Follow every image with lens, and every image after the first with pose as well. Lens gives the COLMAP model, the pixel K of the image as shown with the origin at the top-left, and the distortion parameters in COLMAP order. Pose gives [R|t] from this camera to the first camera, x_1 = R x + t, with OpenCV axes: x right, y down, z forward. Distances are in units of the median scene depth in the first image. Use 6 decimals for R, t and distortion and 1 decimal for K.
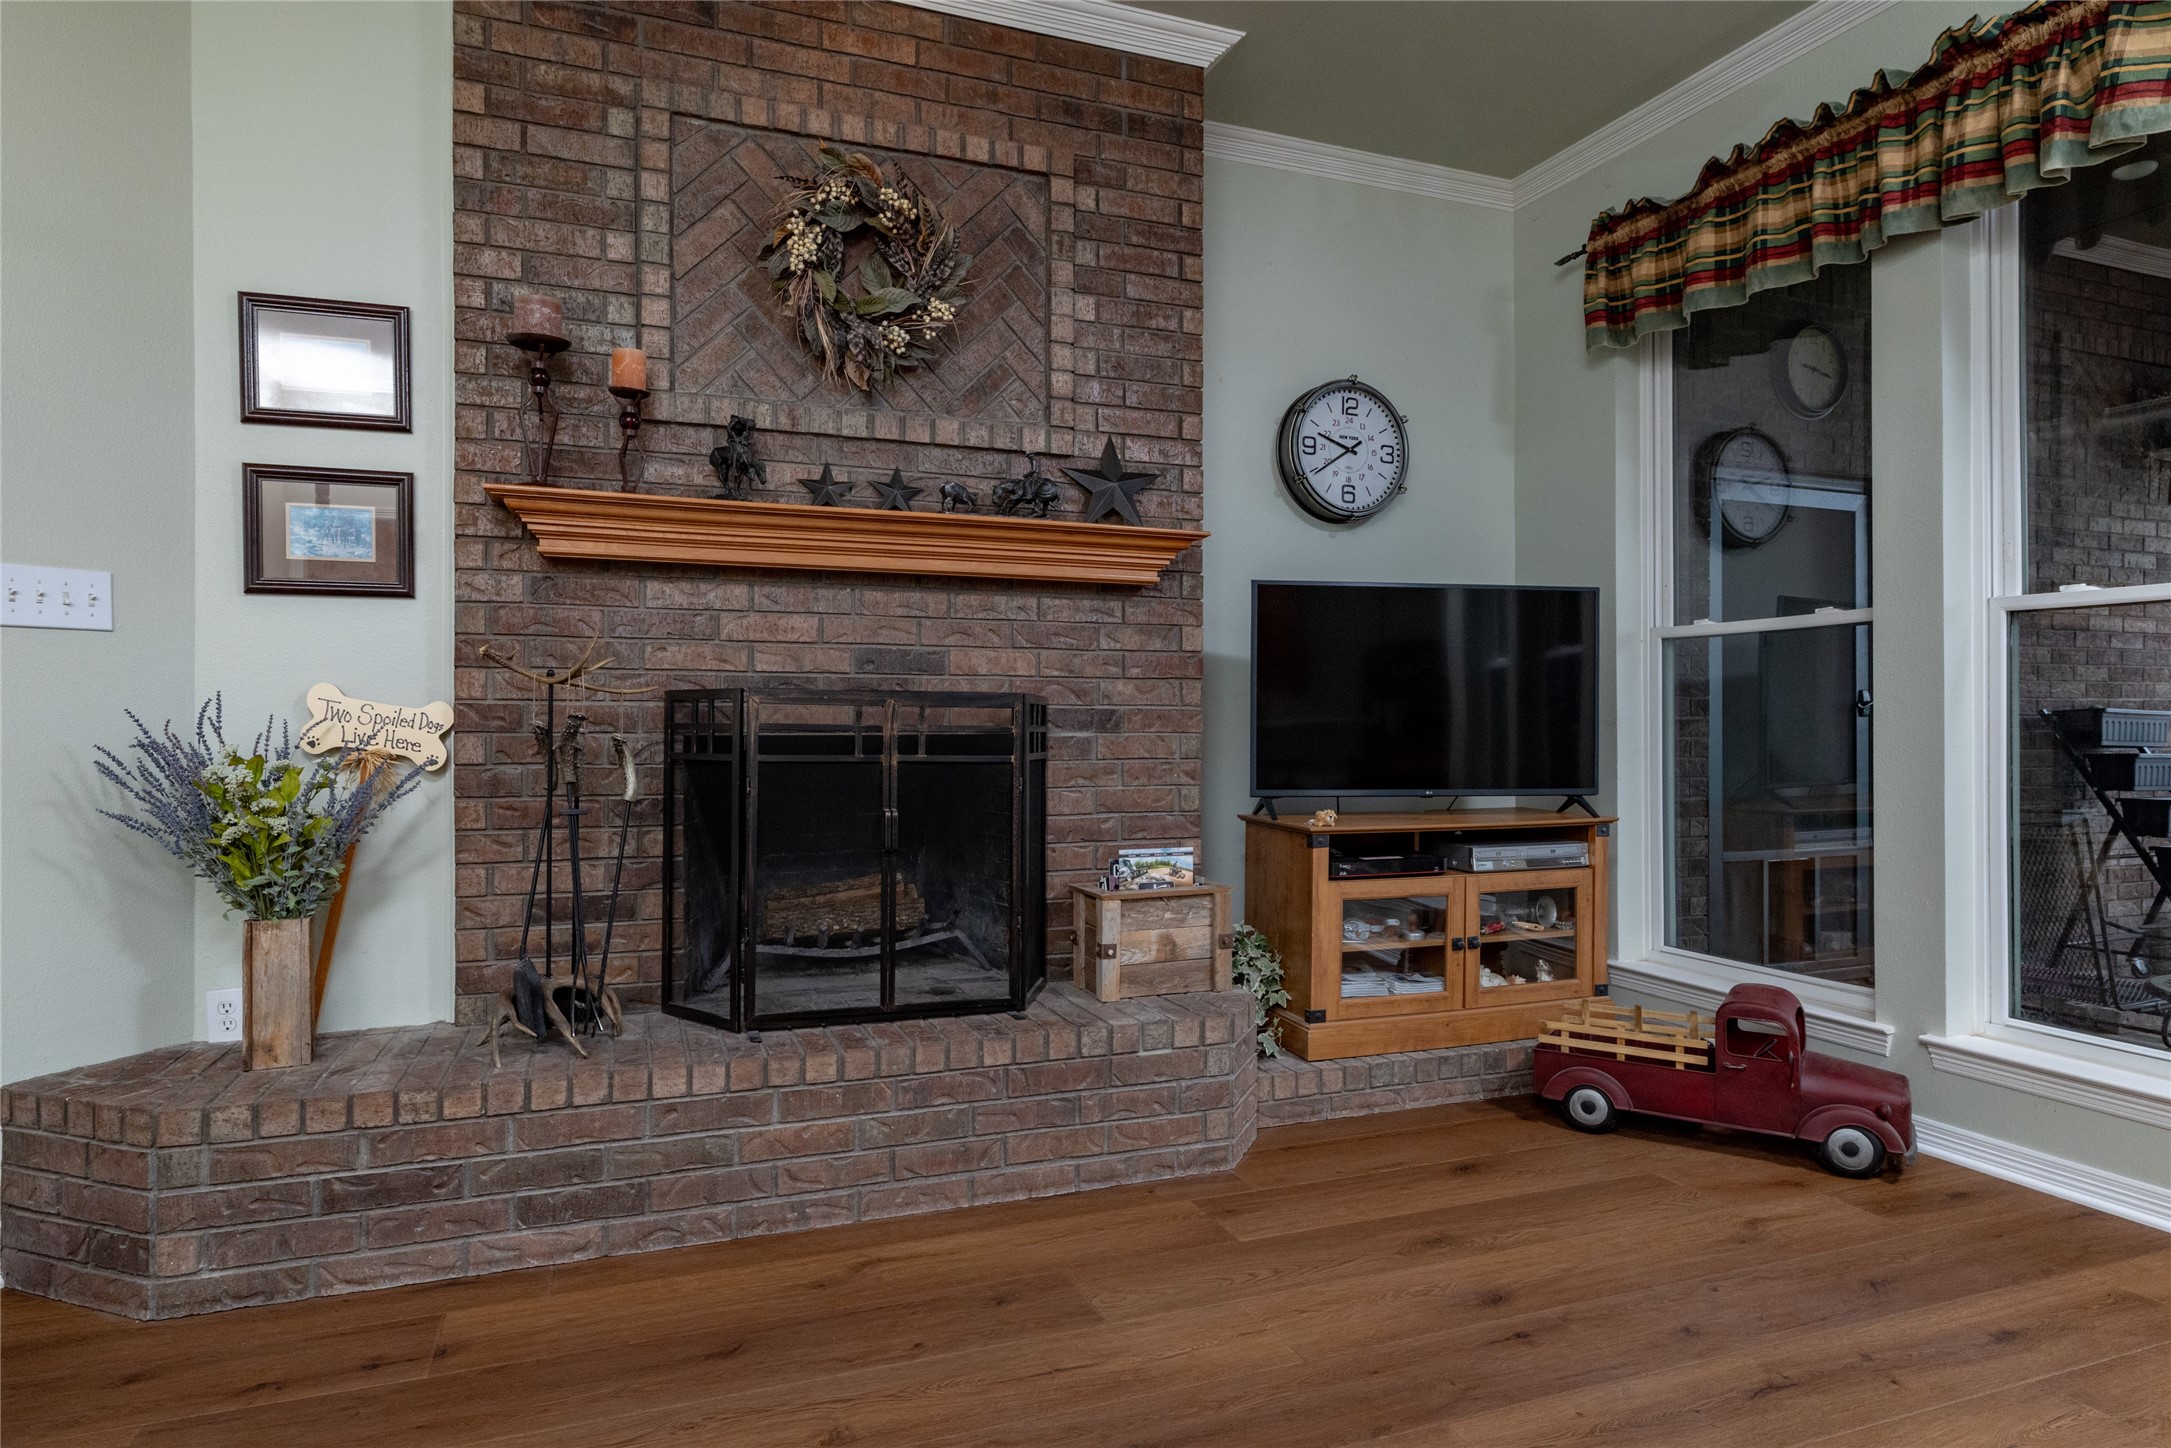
lens RADIAL K [[1212.6, 0, 1079.0], [0, 1212.6, 725.5], [0, 0, 1]] dist [-0.006203, 0.000913]
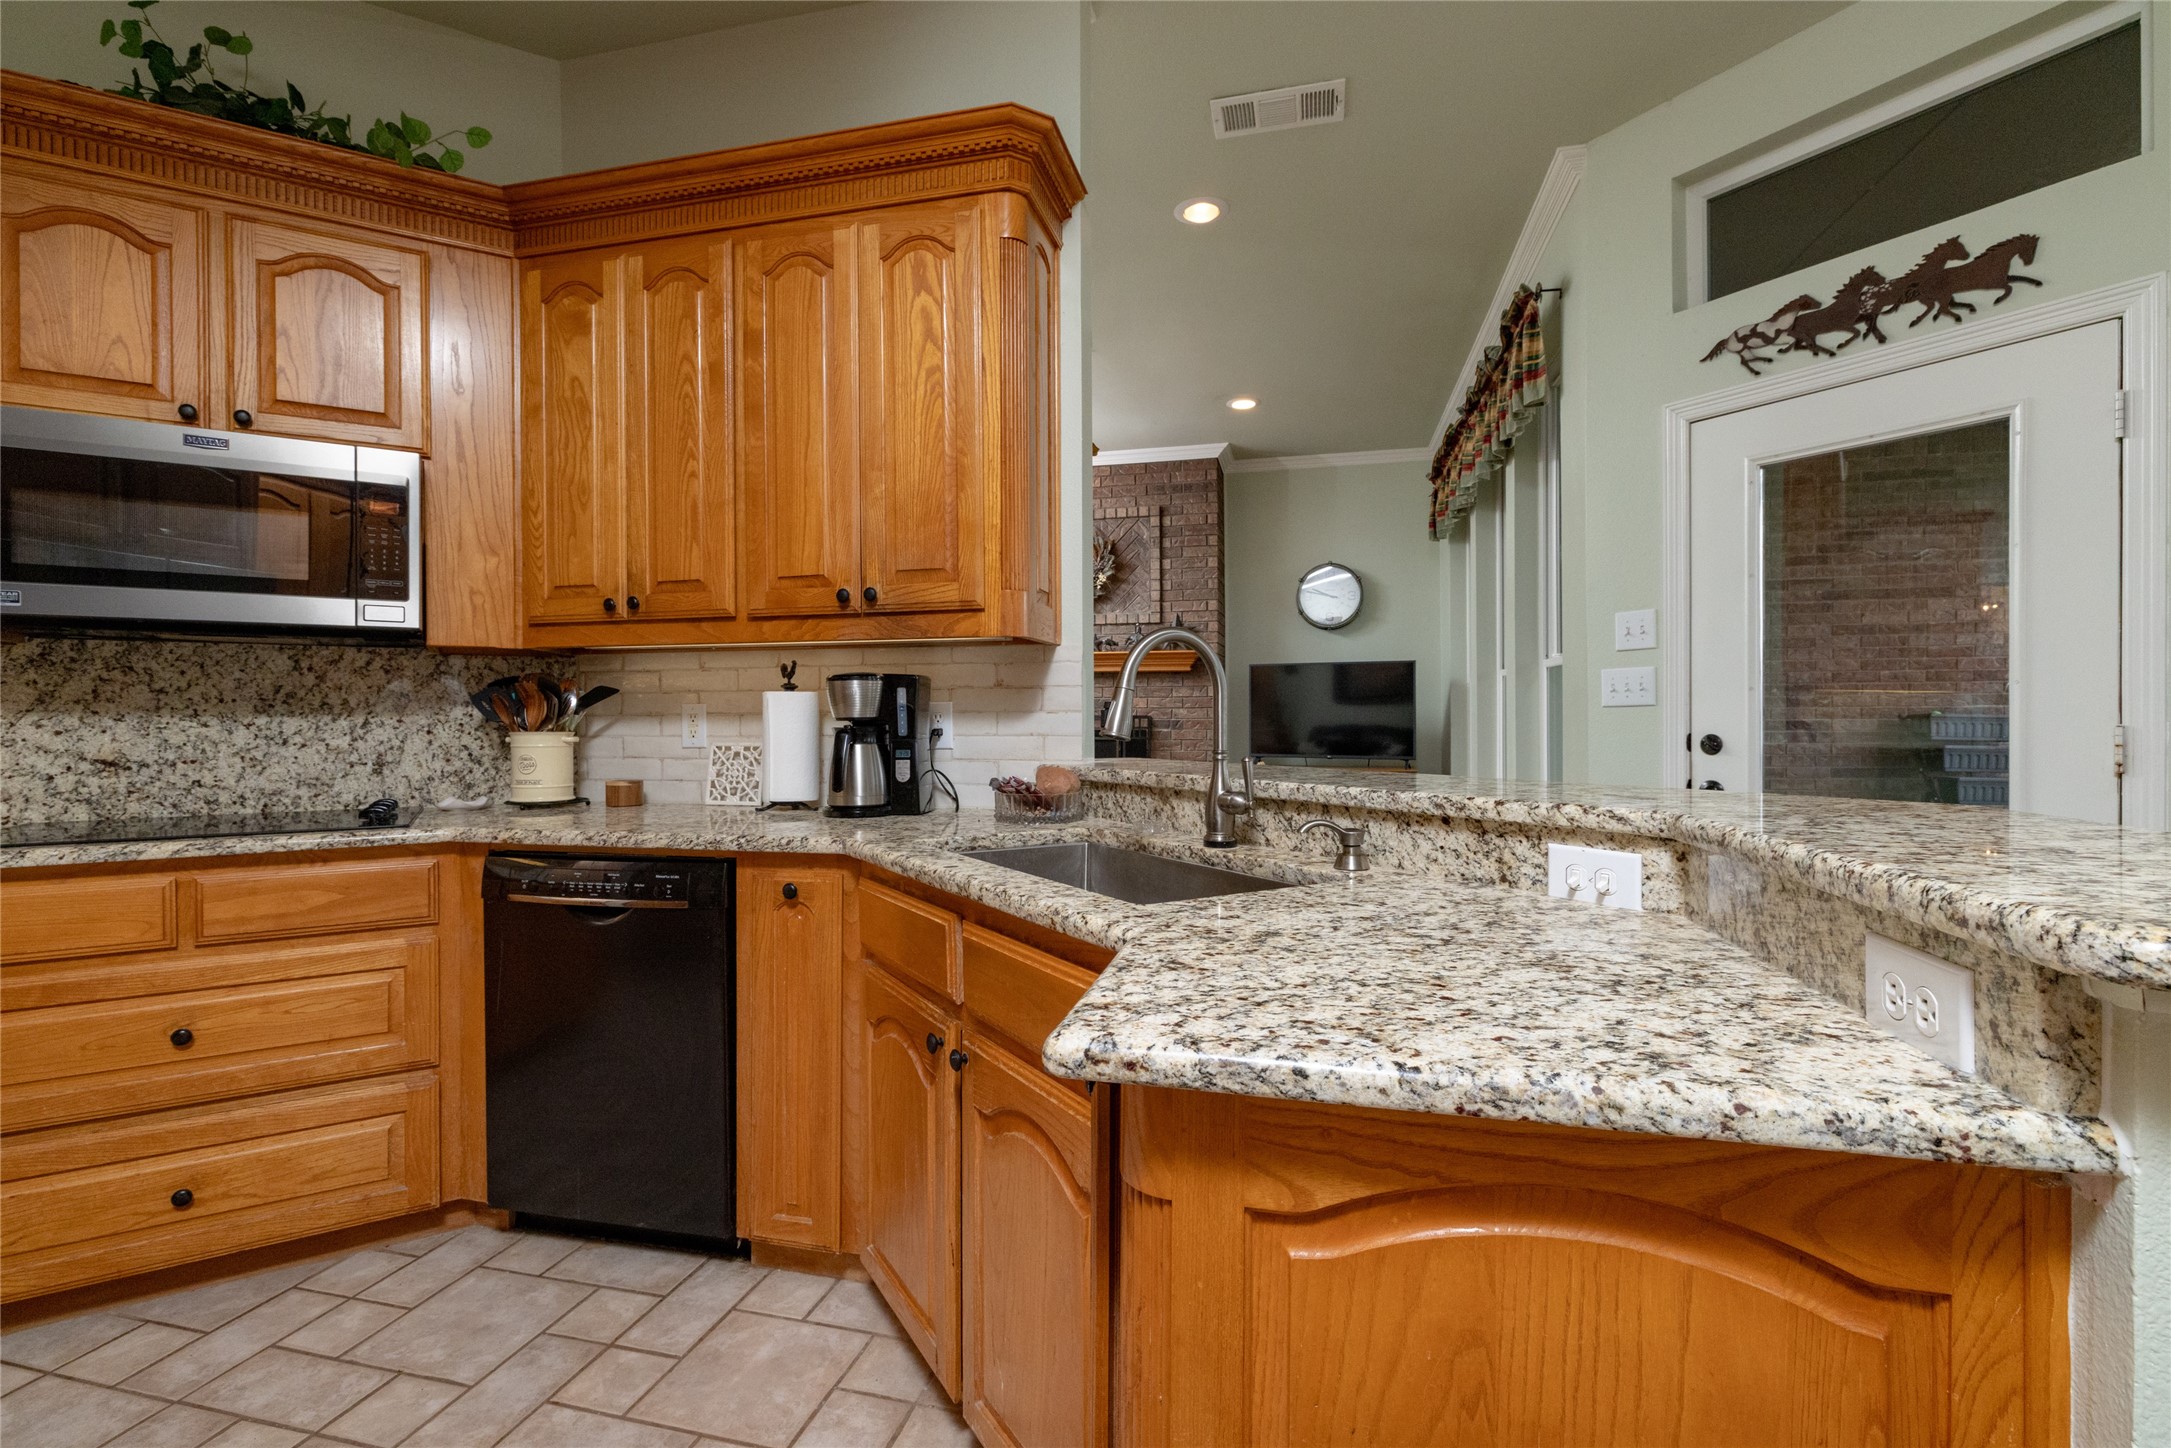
lens RADIAL K [[974.3, 0, 1077.1], [0, 974.3, 719.4], [0, 0, 1]] dist [-0.003189, 0.001550]
pose [[0.816695, -0.000040, -0.577070, 1.128344], [0.002507, 0.999991, 0.003478, -0.024494], [0.577065, -0.004287, 0.816687, -0.862725]]
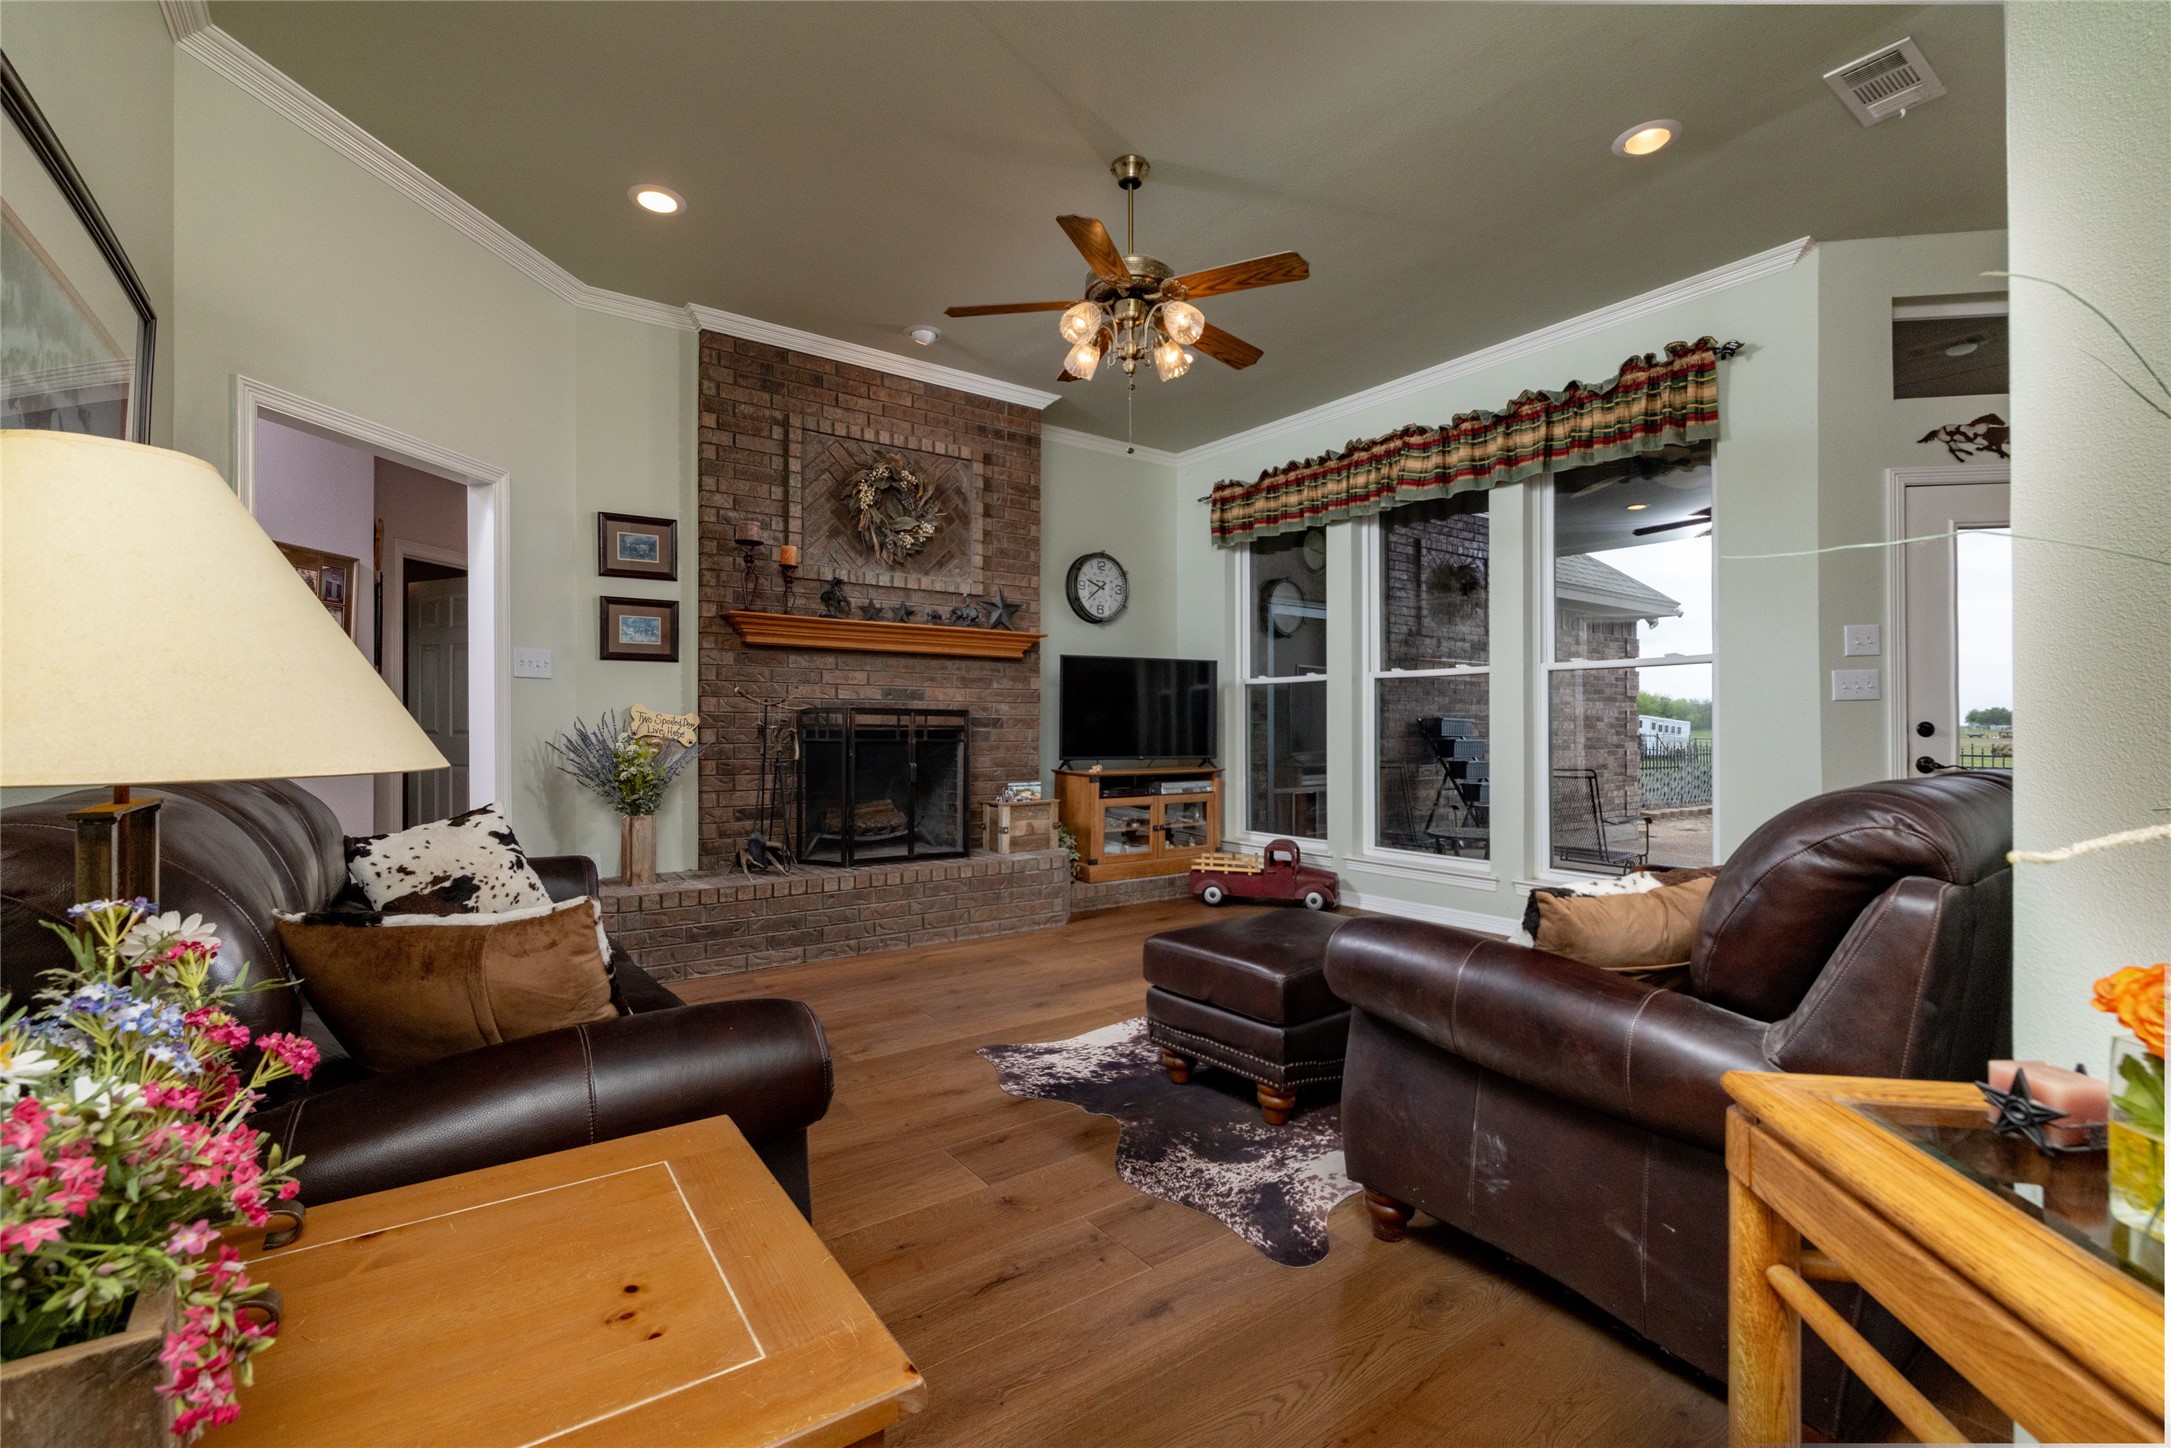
lens RADIAL K [[913.7, 0, 1087.5], [0, 913.7, 721.8], [0, 0, 1]] dist [0.004295, 0.000025]
pose [[0.964771, 0.002562, 0.263079, -0.260839], [-0.001450, 0.999989, -0.004420, 0.000843], [-0.263087, 0.003883, 0.964764, -0.601759]]
